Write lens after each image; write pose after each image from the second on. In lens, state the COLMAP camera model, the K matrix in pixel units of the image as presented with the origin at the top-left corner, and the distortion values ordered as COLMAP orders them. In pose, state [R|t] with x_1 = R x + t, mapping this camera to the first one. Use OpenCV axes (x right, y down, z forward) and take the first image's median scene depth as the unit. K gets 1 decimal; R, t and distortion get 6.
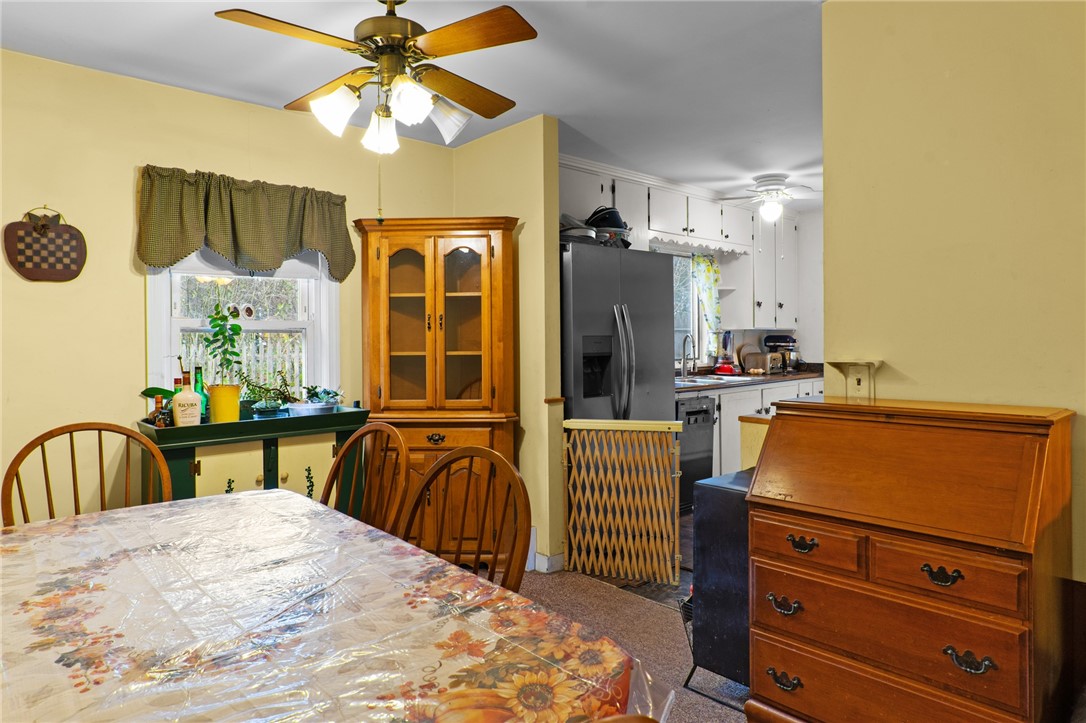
lens RADIAL K [[665.0, 0, 543.2], [0, 665.0, 344.5], [0, 0, 1]] dist [0.001063, -0.000403]
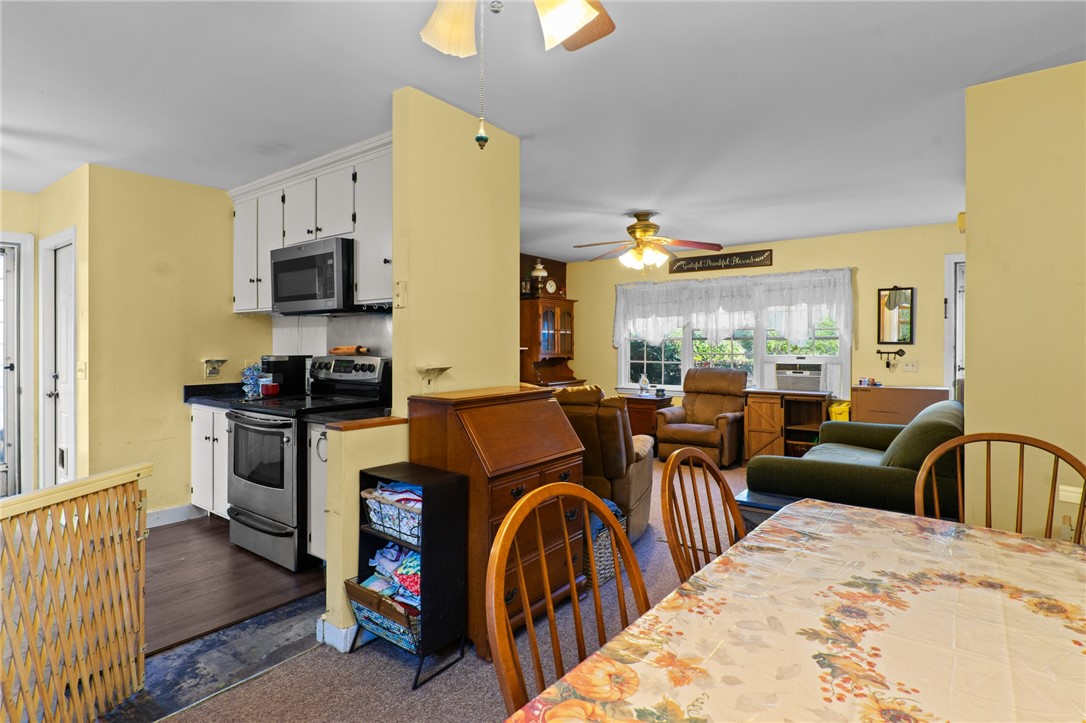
lens RADIAL K [[558.0, 0, 512.2], [0, 558.0, 345.6], [0, 0, 1]] dist [-0.003248, -0.000204]
pose [[-0.151544, 0.007688, 0.988421, -0.498342], [0.008823, 0.999940, -0.006425, -0.007402], [-0.988411, 0.007747, -0.151603, 0.729956]]
